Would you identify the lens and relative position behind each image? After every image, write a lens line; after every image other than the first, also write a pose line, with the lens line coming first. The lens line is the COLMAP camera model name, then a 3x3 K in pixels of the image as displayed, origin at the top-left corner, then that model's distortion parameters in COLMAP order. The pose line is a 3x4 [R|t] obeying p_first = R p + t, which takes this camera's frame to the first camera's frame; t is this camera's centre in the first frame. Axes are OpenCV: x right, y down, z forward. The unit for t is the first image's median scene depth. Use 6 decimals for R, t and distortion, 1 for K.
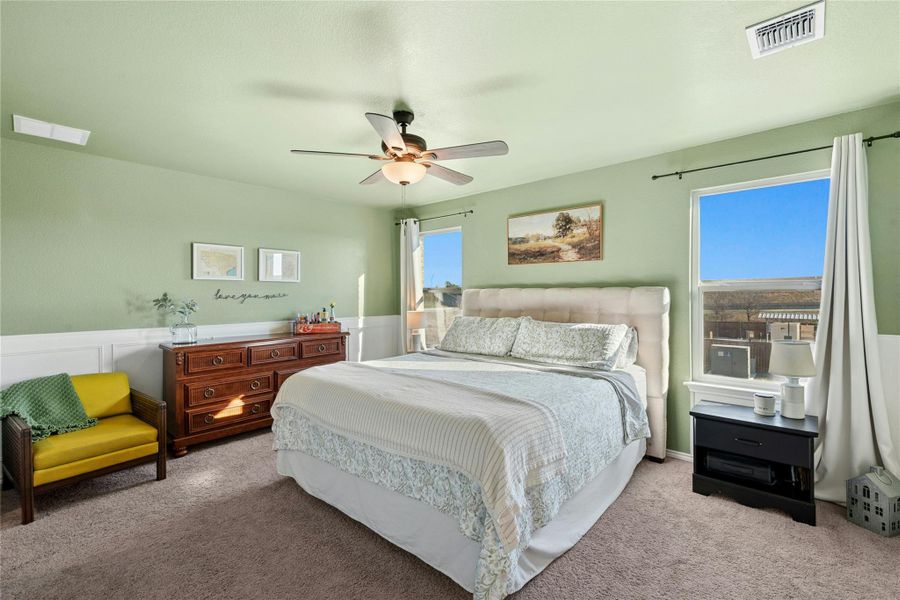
lens RADIAL K [[395.2, 0, 451.8], [0, 395.2, 297.8], [0, 0, 1]] dist [-0.001833, -0.001806]
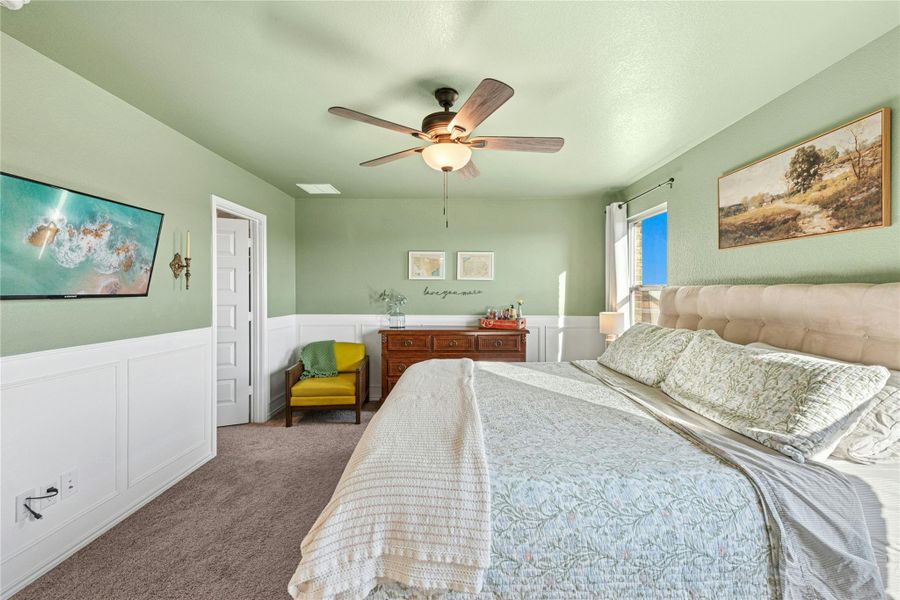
lens RADIAL K [[366.2, 0, 449.9], [0, 366.2, 292.7], [0, 0, 1]] dist [-0.000477, -0.001955]
pose [[0.664247, 0.011893, -0.747418, 0.334071], [-0.015032, 0.999884, 0.002551, -0.007089], [0.747362, 0.009540, 0.664349, 0.294616]]
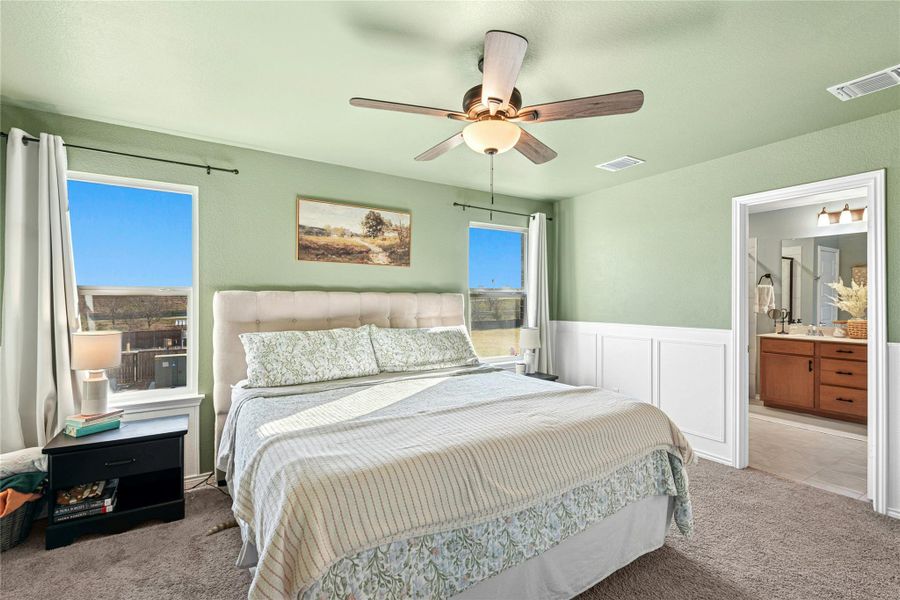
lens RADIAL K [[415.6, 0, 452.0], [0, 415.6, 297.8], [0, 0, 1]] dist [0.005149, 0.000369]
pose [[0.261577, 0.008900, 0.965142, -0.608641], [0.008177, 0.999901, -0.011437, 0.000309], [-0.965148, 0.010884, 0.261478, 0.564459]]
